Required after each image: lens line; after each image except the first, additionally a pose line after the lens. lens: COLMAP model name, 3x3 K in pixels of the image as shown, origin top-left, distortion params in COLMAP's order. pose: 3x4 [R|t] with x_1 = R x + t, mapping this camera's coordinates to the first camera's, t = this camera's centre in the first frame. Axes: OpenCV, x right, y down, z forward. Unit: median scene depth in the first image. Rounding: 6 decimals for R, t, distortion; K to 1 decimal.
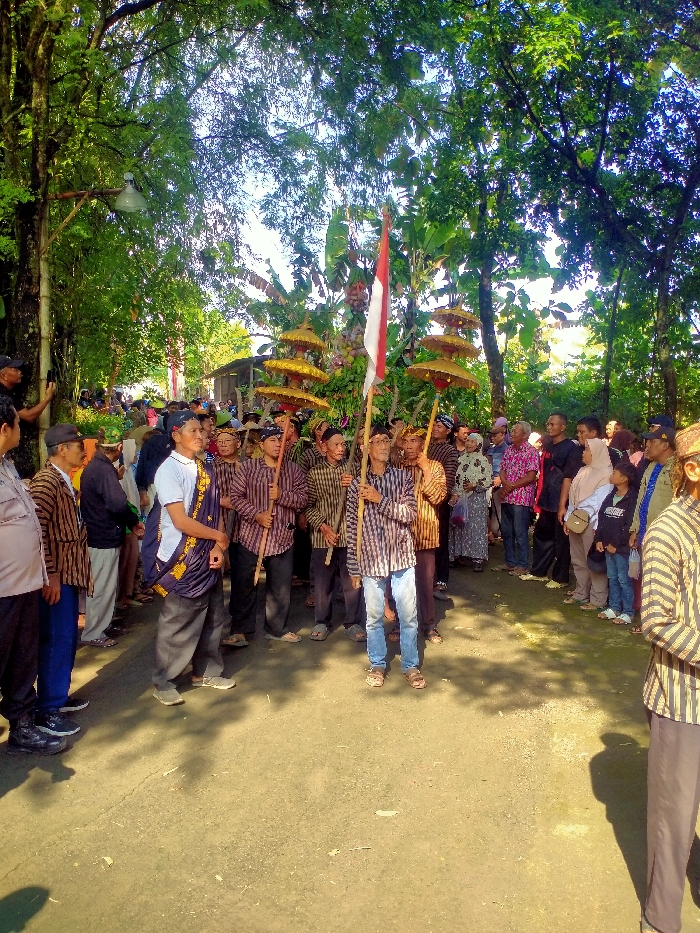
lens RADIAL K [[765.1, 0, 348.8], [0, 765.1, 482.3], [0, 0, 1]] dist [0.017993, -0.068288]
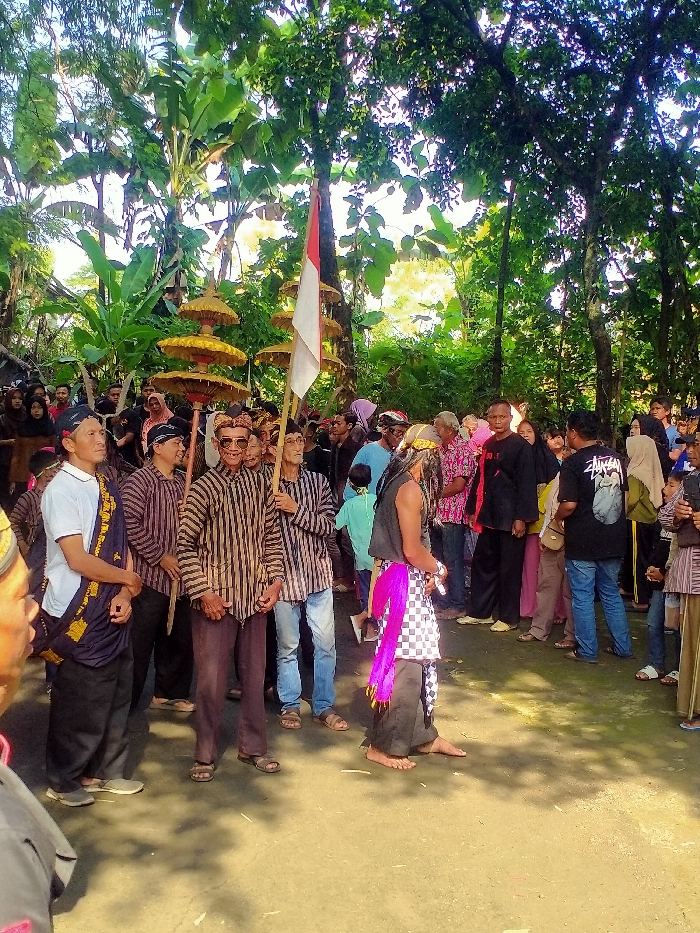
lens RADIAL K [[1245.3, 0, 372.3], [0, 1245.3, 467.5], [0, 0, 1]] dist [0.085460, -0.049840]
pose [[0.957199, -0.018365, 0.288847, -0.120603], [0.025339, 0.999470, -0.020426, -0.003138], [-0.288319, 0.026871, 0.957157, -0.048183]]
